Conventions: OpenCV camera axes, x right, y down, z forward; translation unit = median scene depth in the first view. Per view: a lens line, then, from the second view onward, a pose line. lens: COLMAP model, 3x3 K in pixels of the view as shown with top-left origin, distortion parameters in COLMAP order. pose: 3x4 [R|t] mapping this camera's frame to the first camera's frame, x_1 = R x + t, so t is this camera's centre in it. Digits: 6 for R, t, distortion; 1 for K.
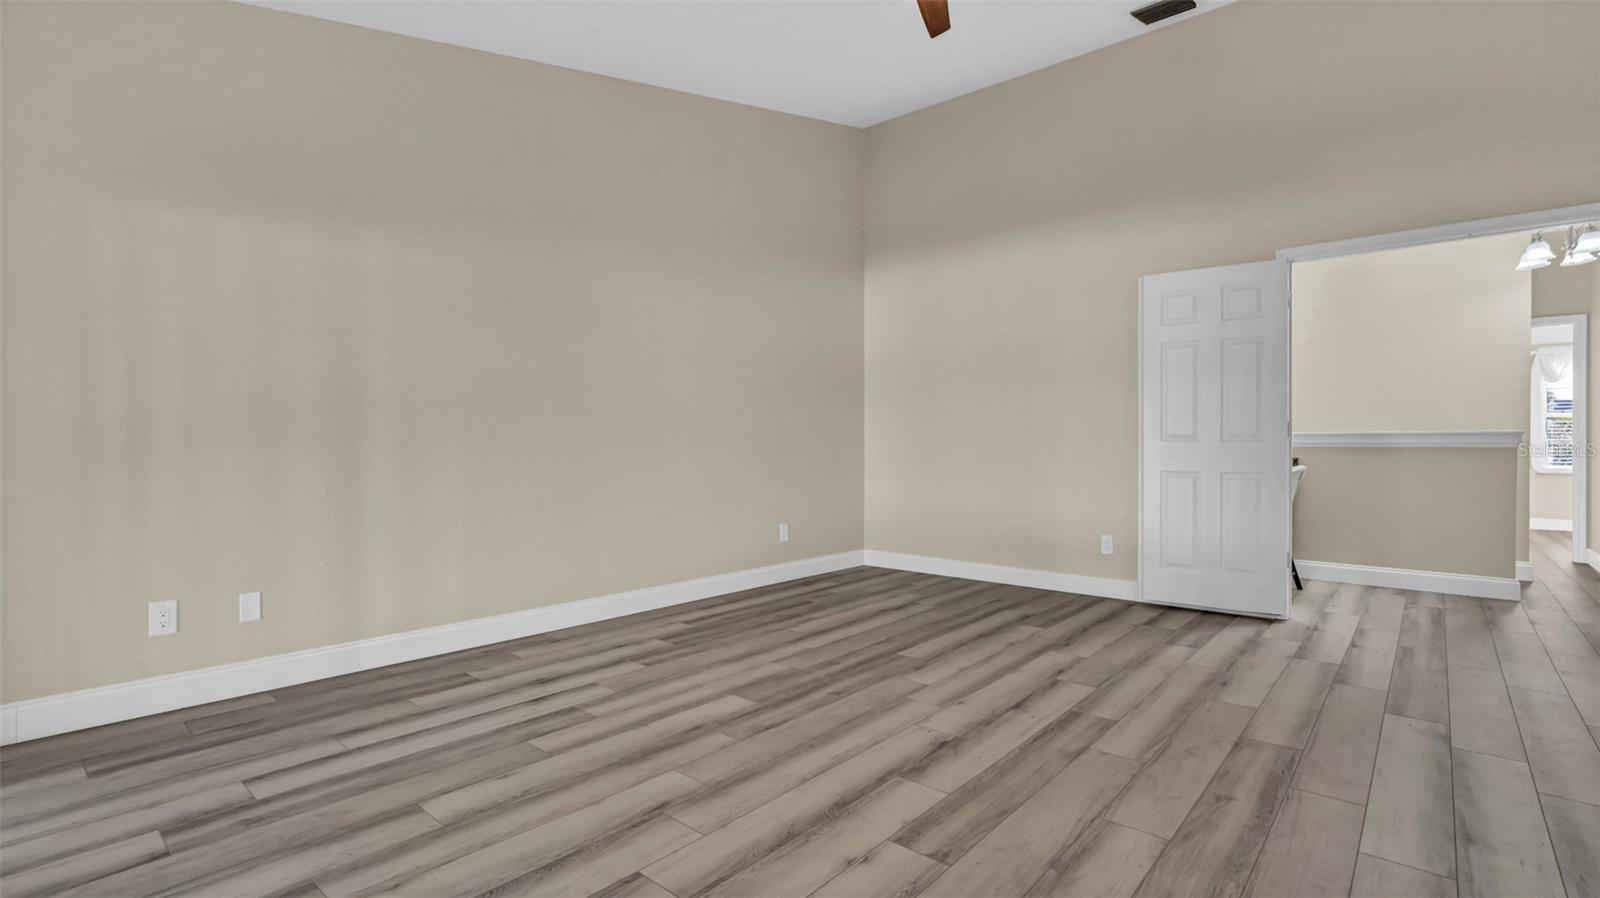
lens RADIAL K [[741.2, 0, 799.2], [0, 741.2, 445.9], [0, 0, 1]] dist [-0.001807, -0.000089]
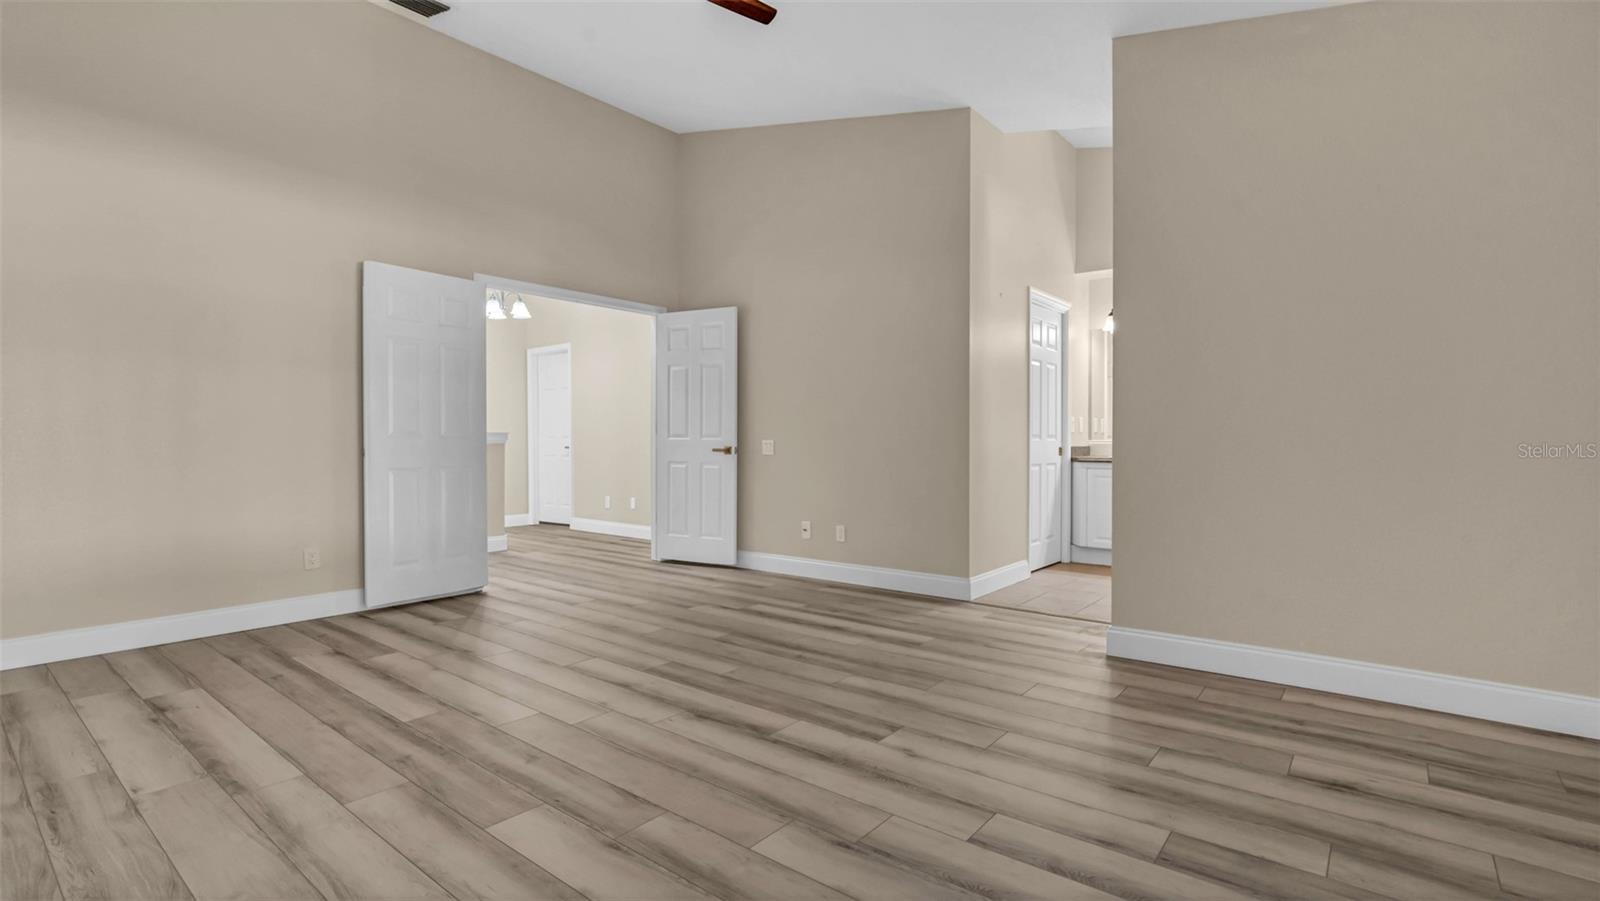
lens RADIAL K [[741.2, 0, 799.2], [0, 741.2, 447.4], [0, 0, 1]] dist [-0.001807, -0.000089]
pose [[-0.053745, -0.007668, 0.998525, -0.838200], [-0.001139, 0.999970, 0.007618, -0.001234], [-0.998554, -0.000728, -0.053753, 0.857558]]
